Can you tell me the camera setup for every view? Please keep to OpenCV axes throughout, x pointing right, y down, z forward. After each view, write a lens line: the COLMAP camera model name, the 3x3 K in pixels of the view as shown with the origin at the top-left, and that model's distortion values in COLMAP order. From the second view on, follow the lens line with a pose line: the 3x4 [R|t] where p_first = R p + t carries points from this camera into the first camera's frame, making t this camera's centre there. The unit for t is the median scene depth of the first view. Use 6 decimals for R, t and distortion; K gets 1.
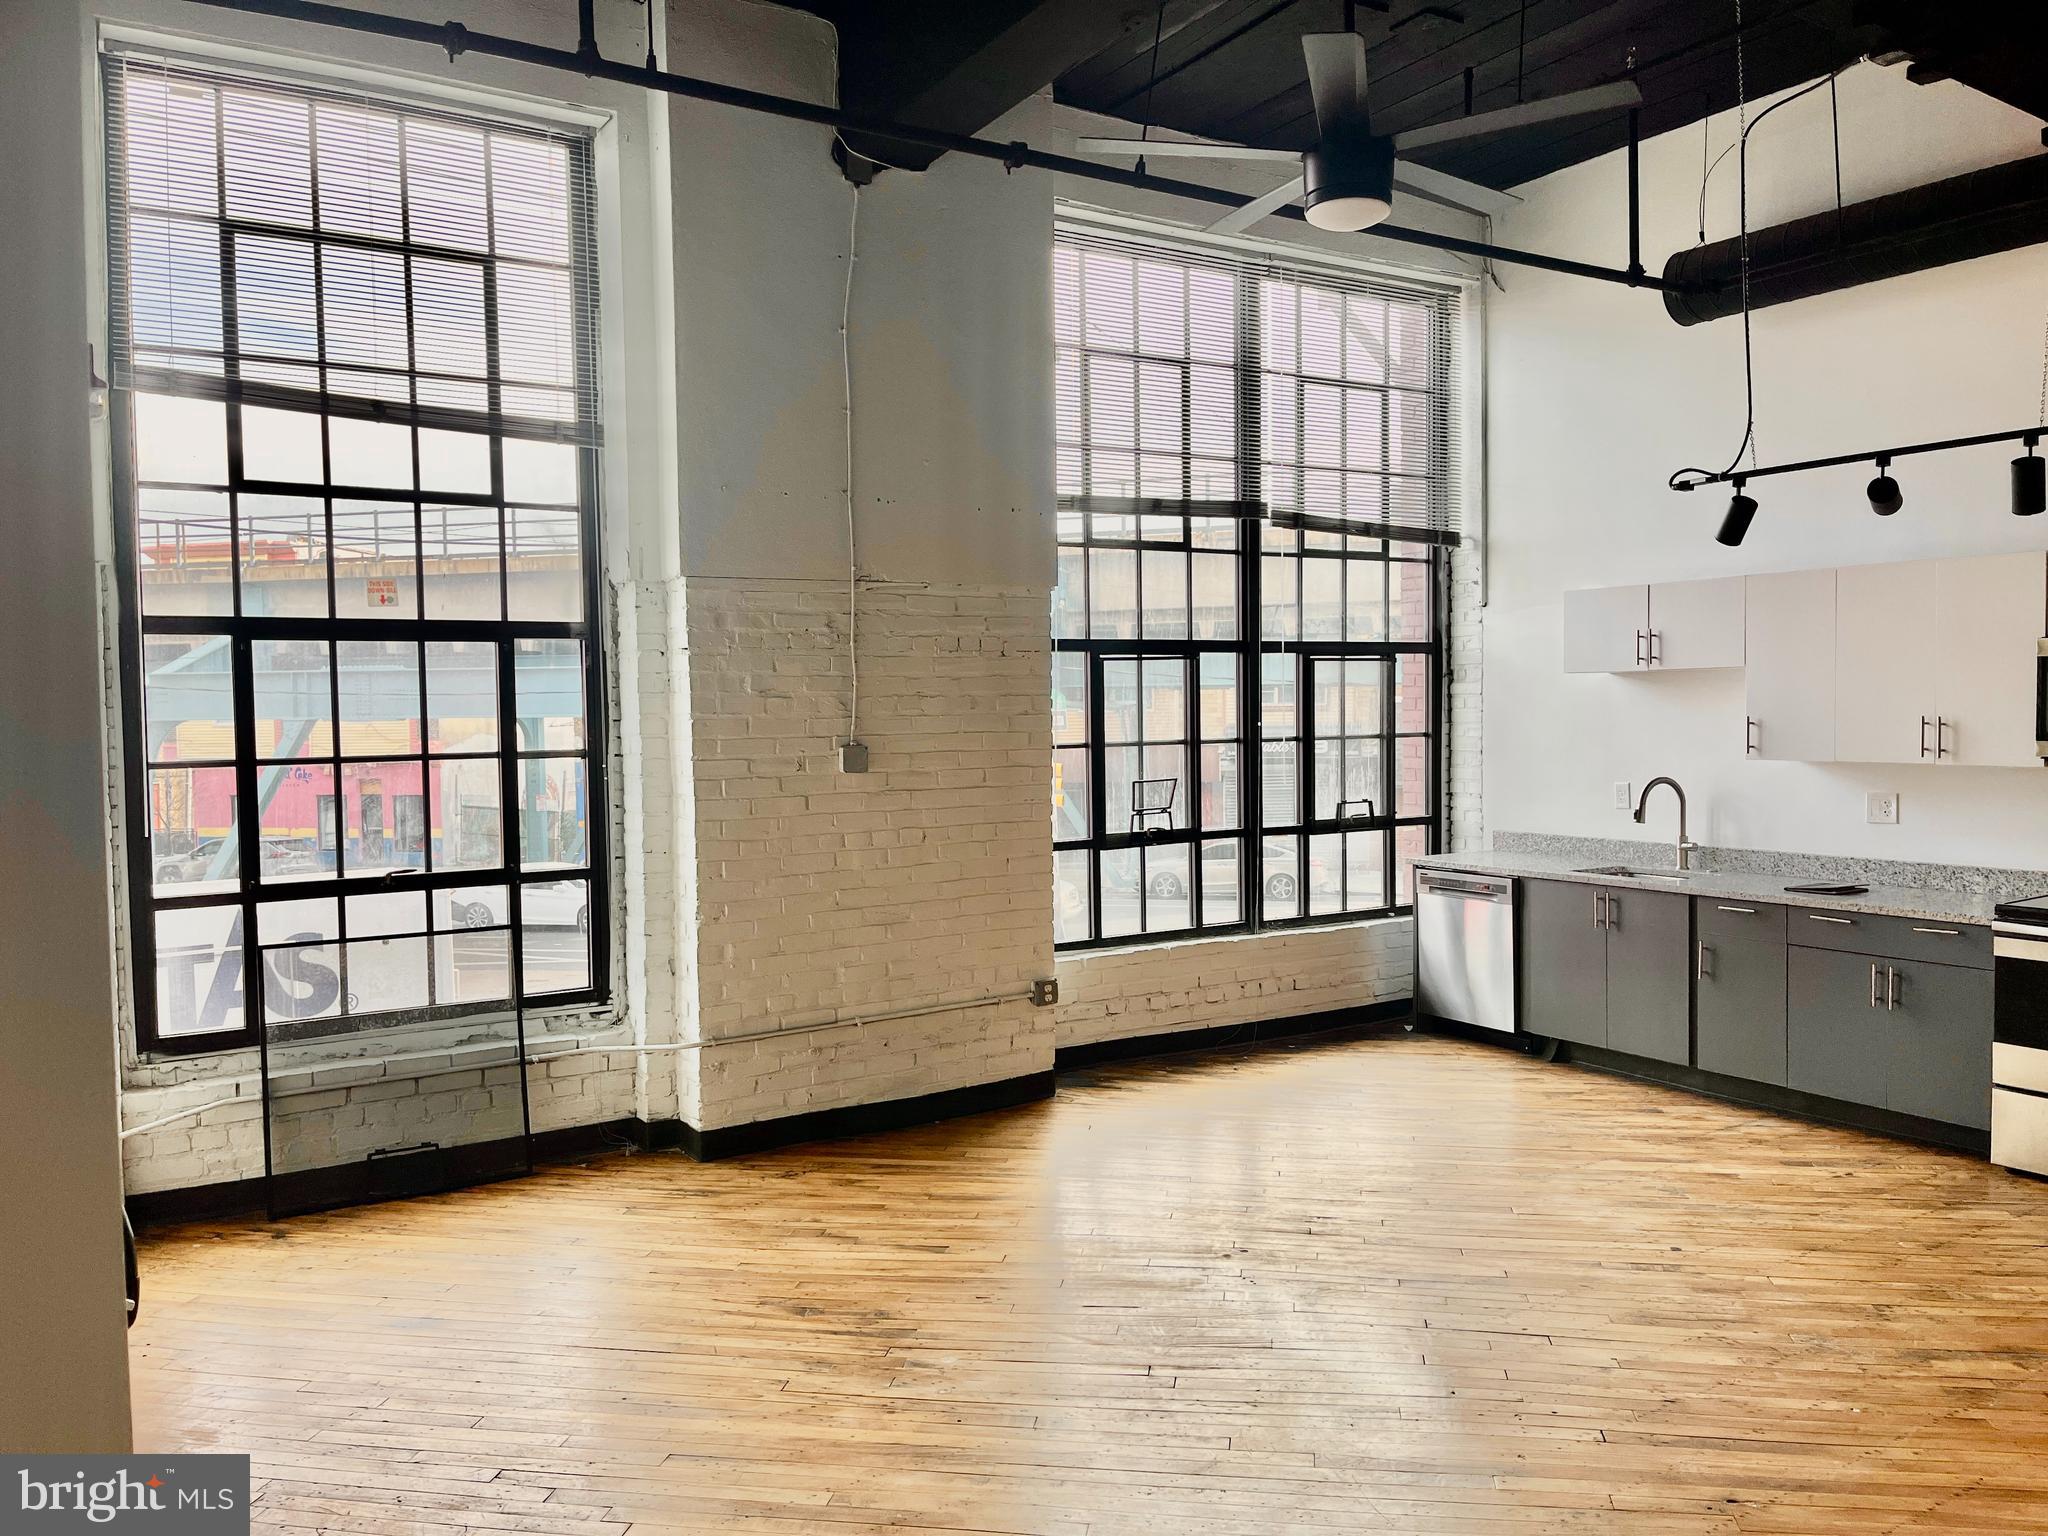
lens RADIAL K [[1550.2, 0, 1045.7], [0, 1550.2, 768.7], [0, 0, 1]] dist [0.097862, -0.131154]
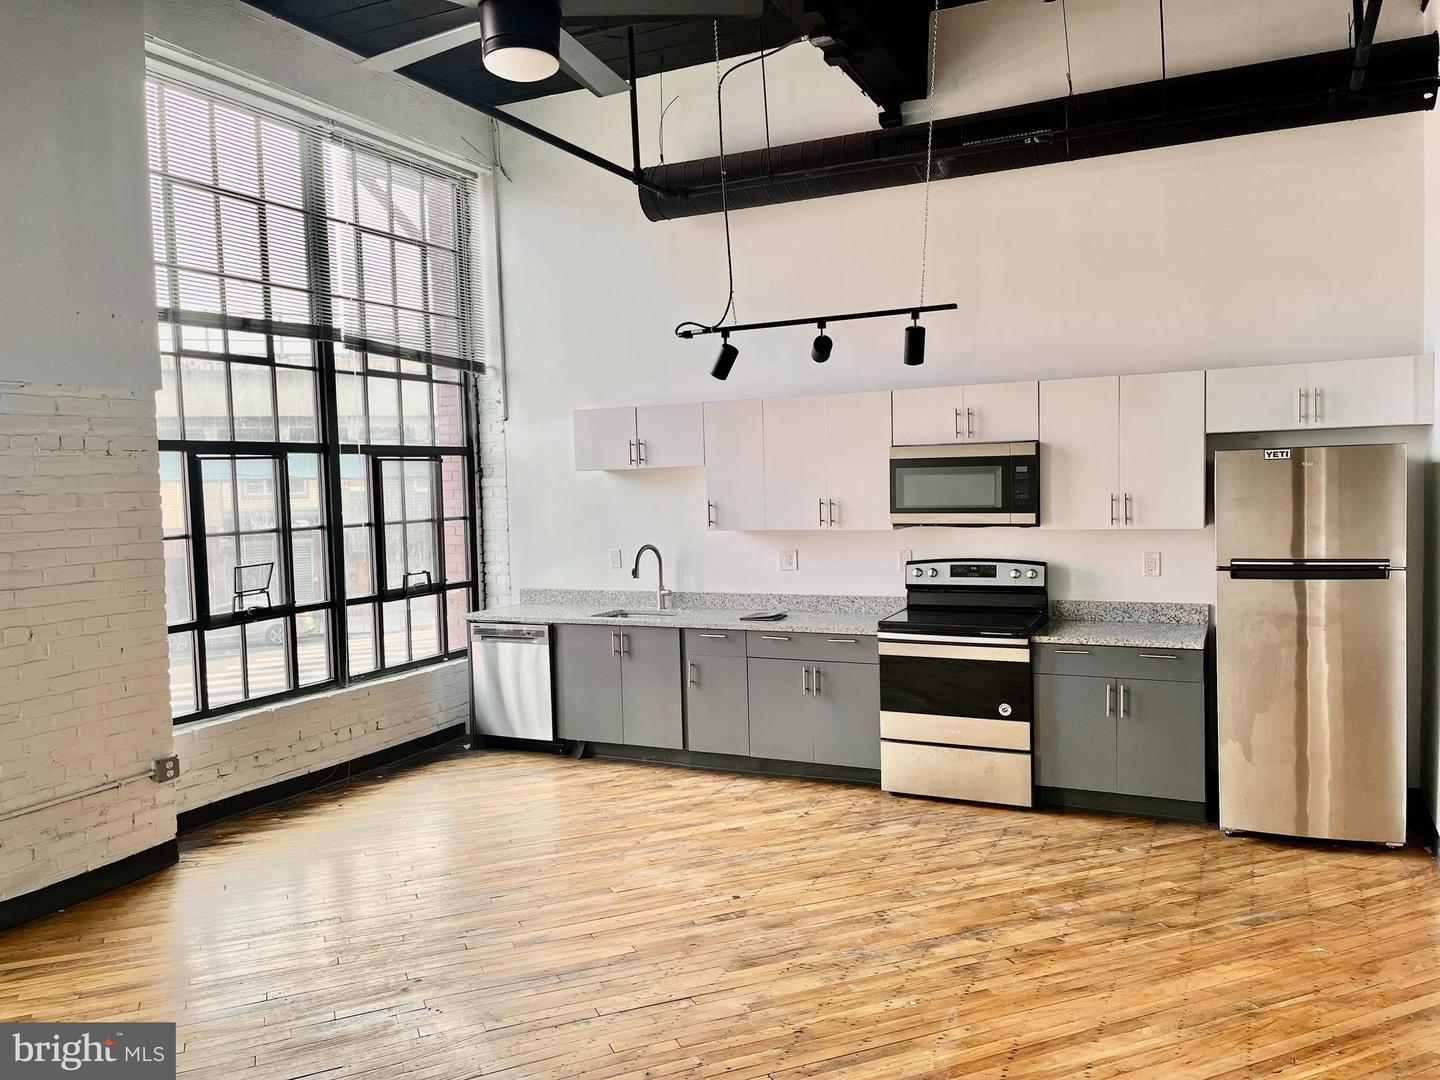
lens RADIAL K [[1087.9, 0, 714.4], [0, 1087.9, 544.3], [0, 0, 1]] dist [0.064397, -0.087886]
pose [[0.851967, -0.040352, 0.522038, -0.065372], [0.036700, 0.999176, 0.017340, -0.009974], [-0.522307, 0.004386, 0.852746, 0.145351]]
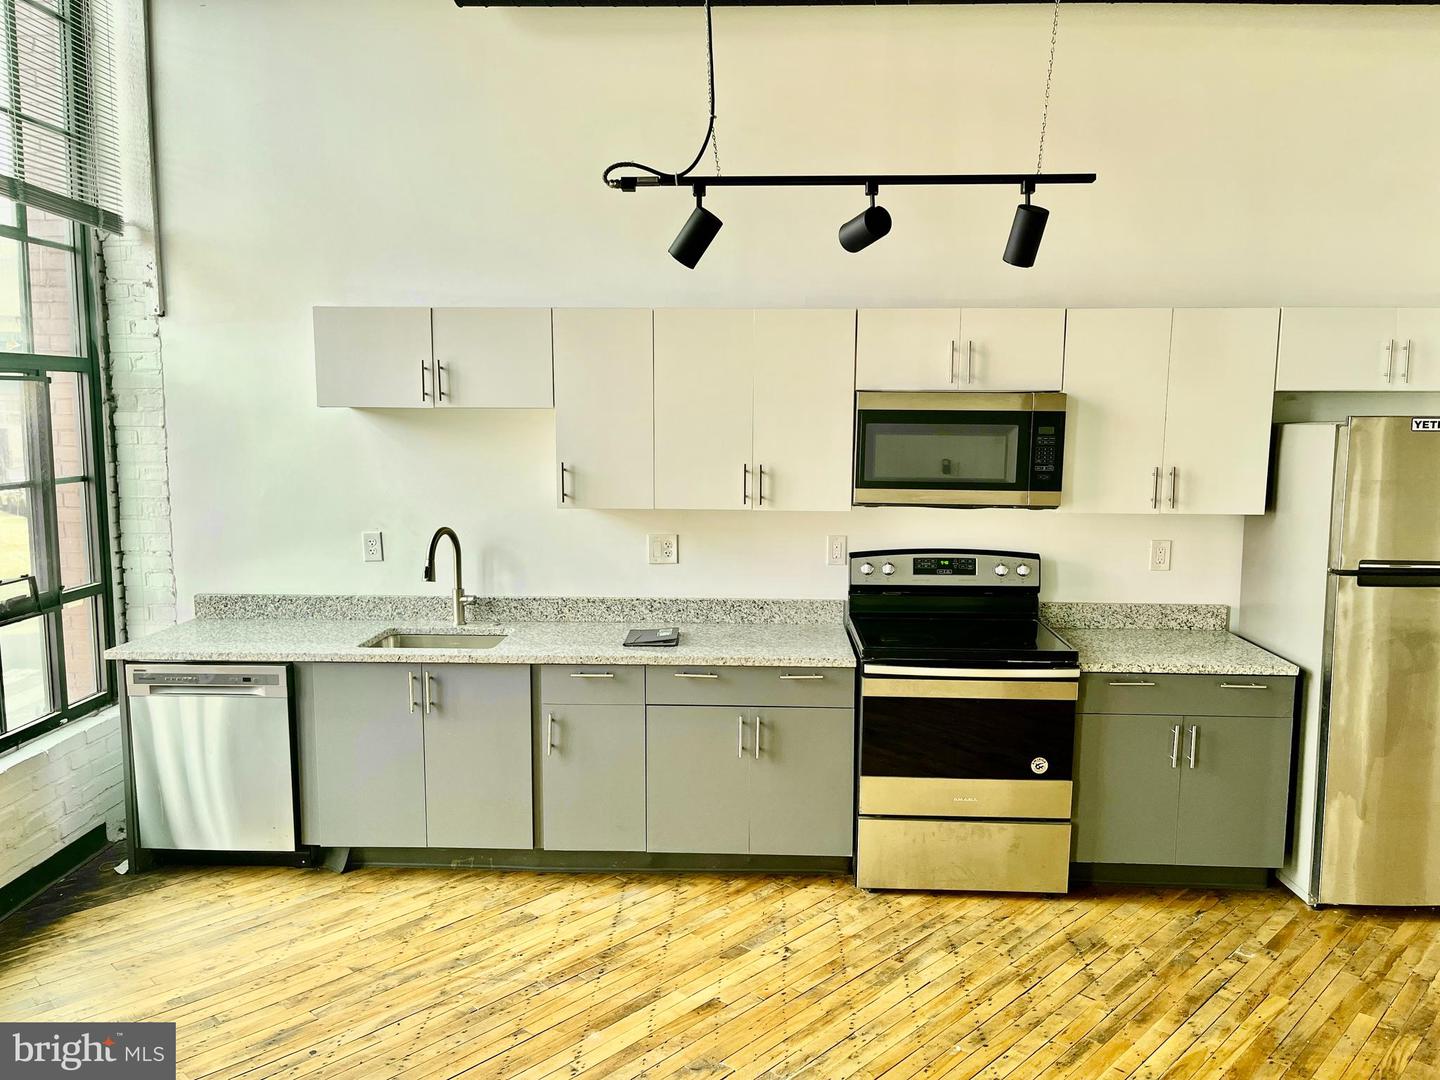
lens RADIAL K [[1087.9, 0, 714.4], [0, 1087.9, 544.3], [0, 0, 1]] dist [0.064397, -0.087886]
pose [[0.569218, -0.086272, 0.817648, -0.031437], [0.020669, 0.995667, 0.090665, -0.039746], [-0.821926, -0.034708, 0.568535, 0.534706]]
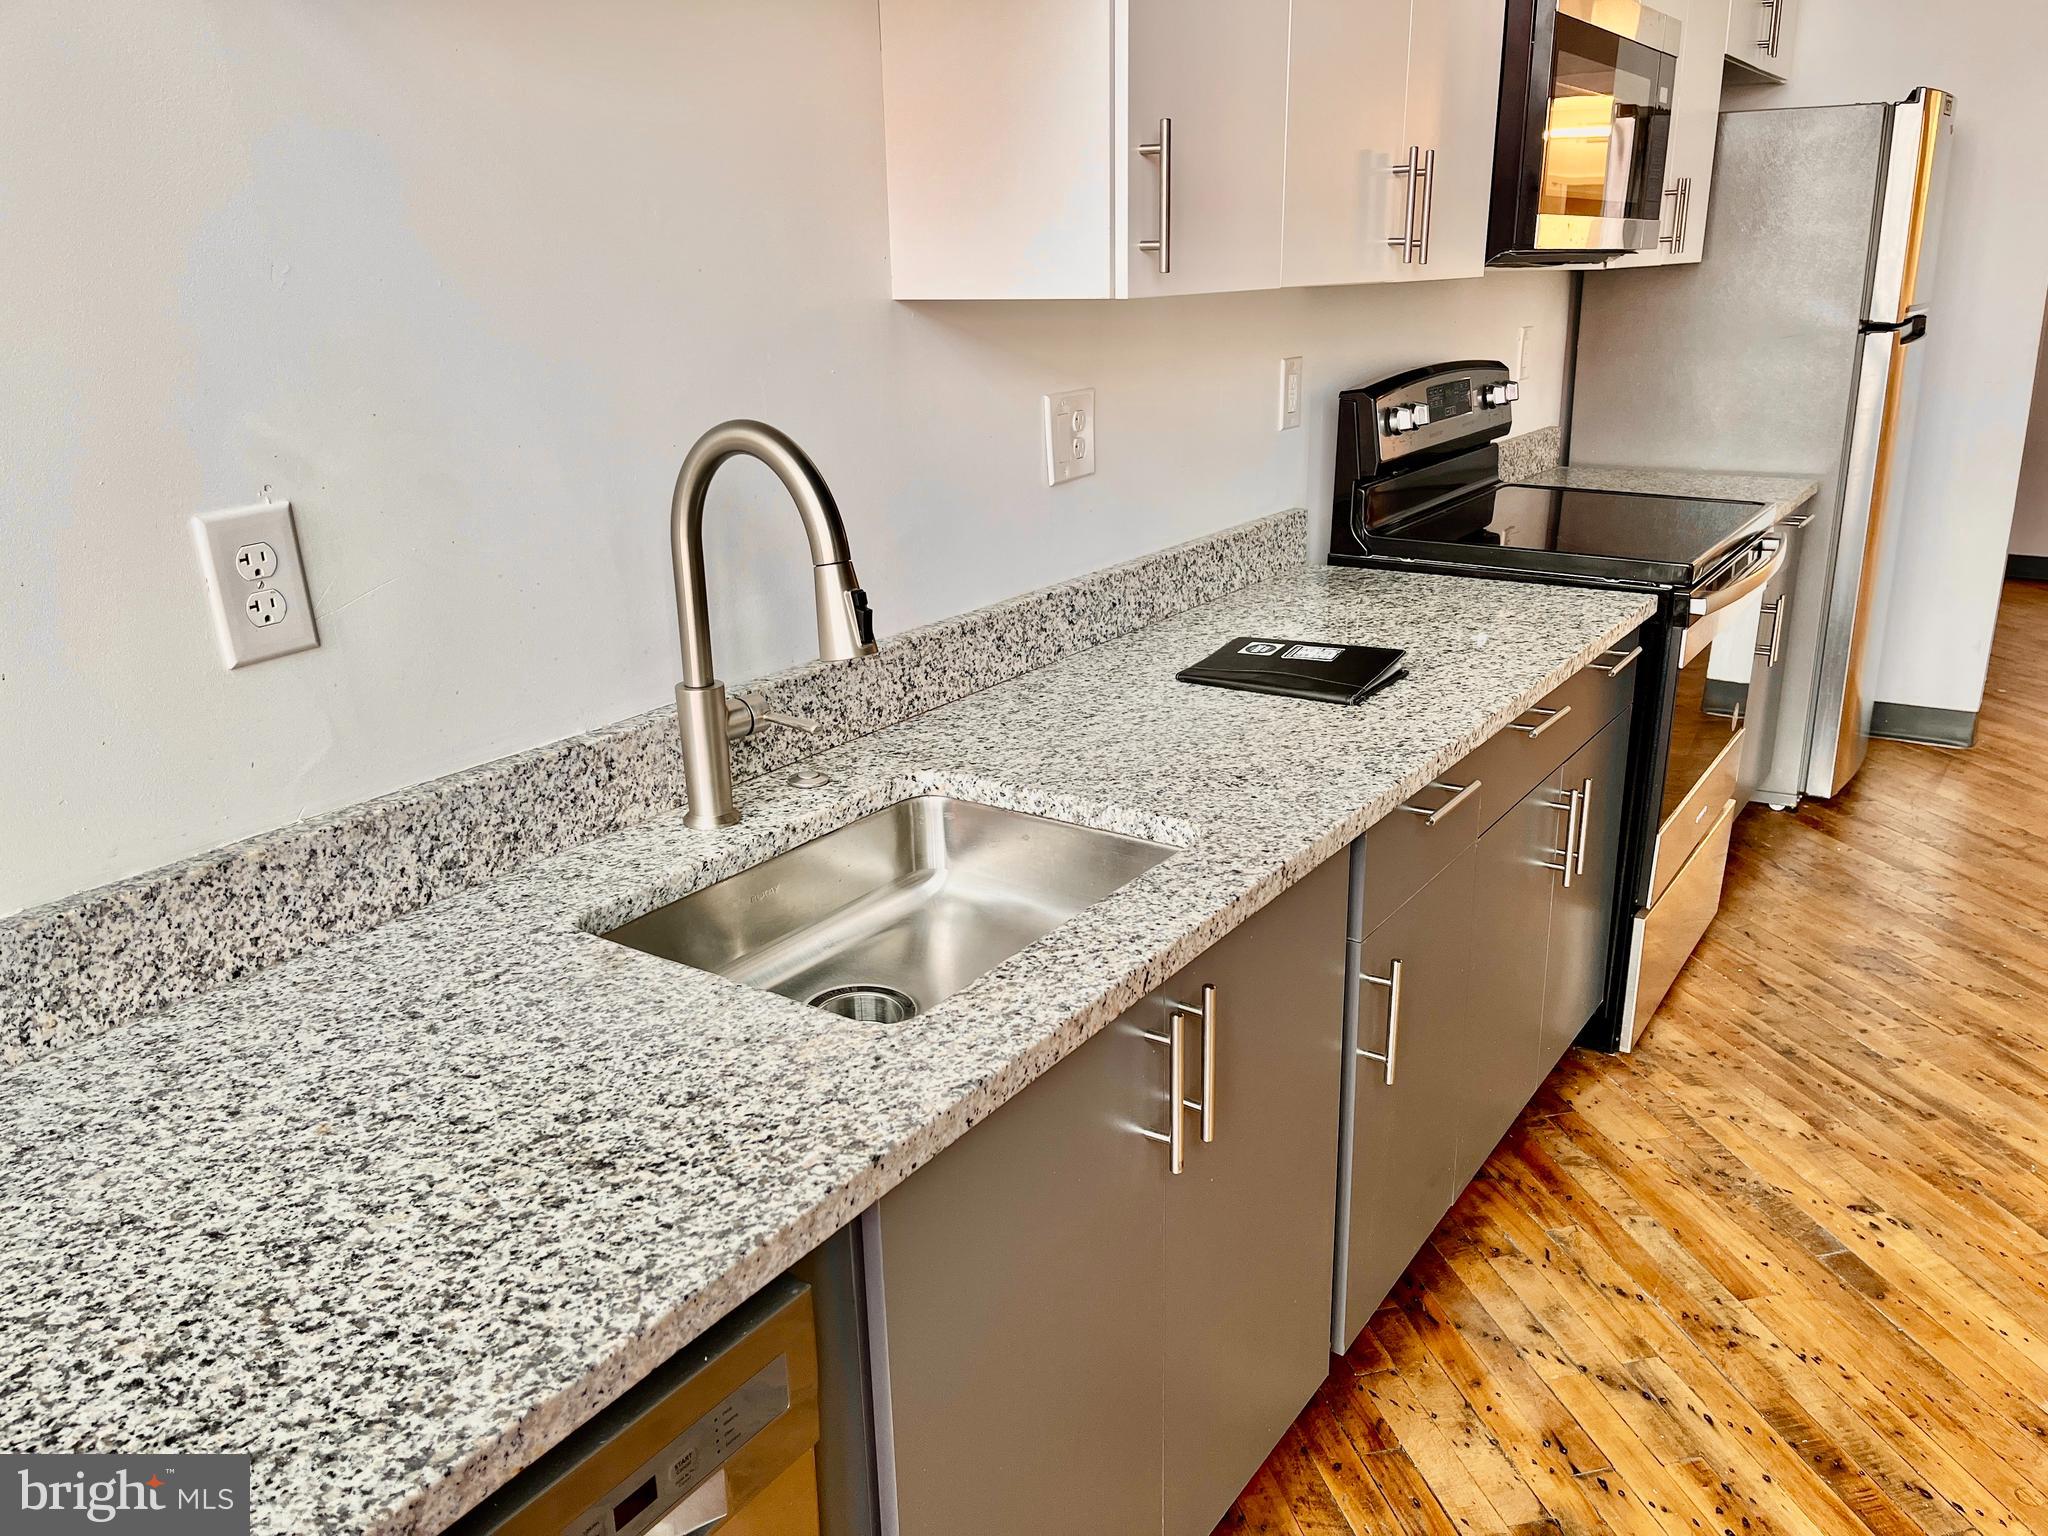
lens RADIAL K [[1577.5, 0, 1024.0], [0, 1577.5, 768.0], [0, 0, 1]] dist [0.009387, 0.001380]
pose [[-0.397718, -0.258456, 0.880353, 0.191927], [0.065635, 0.949032, 0.308270, -0.013663], [-0.915157, 0.180386, -0.360483, 1.089765]]
